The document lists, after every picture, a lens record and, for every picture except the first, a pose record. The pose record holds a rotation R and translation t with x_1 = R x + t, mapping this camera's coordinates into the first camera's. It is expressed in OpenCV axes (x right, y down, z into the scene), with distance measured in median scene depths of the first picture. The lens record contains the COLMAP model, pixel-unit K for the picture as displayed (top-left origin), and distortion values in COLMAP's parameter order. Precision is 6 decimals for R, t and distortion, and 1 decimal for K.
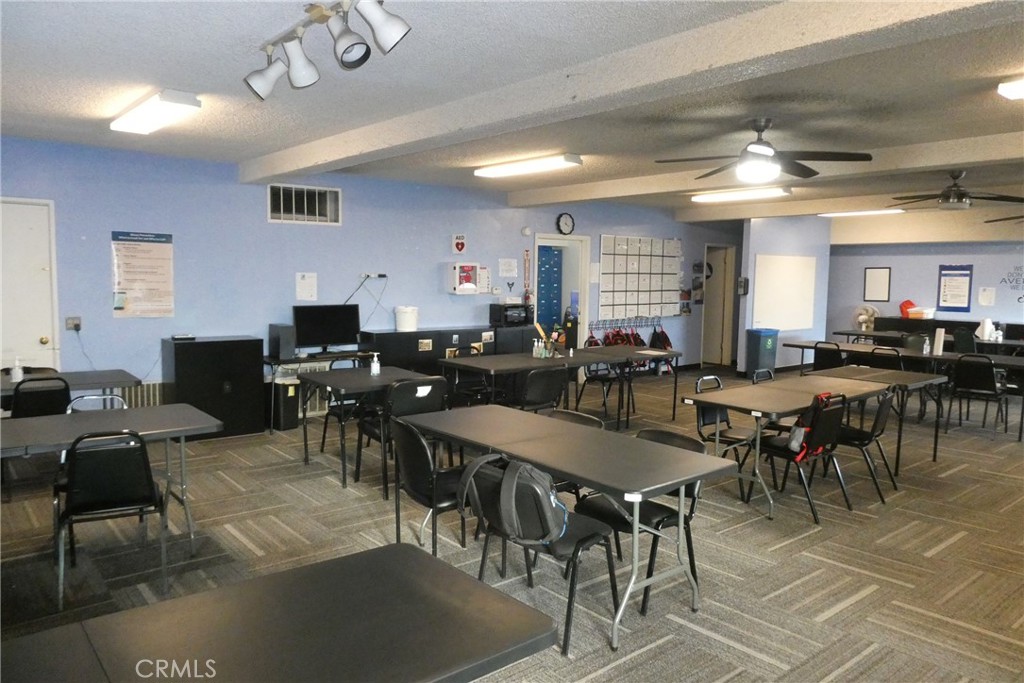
lens RADIAL K [[727.4, 0, 512.0], [0, 727.4, 341.5], [0, 0, 1]] dist [-0.002687, -0.002047]
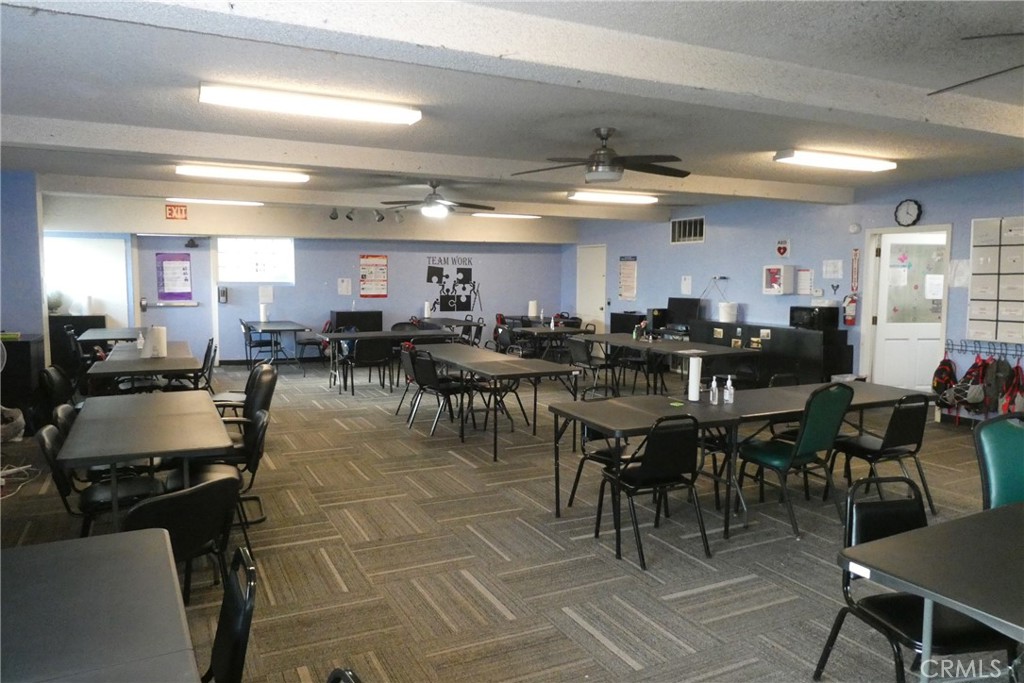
lens RADIAL K [[727.4, 0, 512.0], [0, 727.4, 341.5], [0, 0, 1]] dist [-0.002687, -0.002047]
pose [[-0.235404, 0.076453, -0.968886, 1.114117], [-0.093391, 0.990509, 0.100850, -0.069904], [0.967400, 0.114226, -0.226029, 0.891480]]
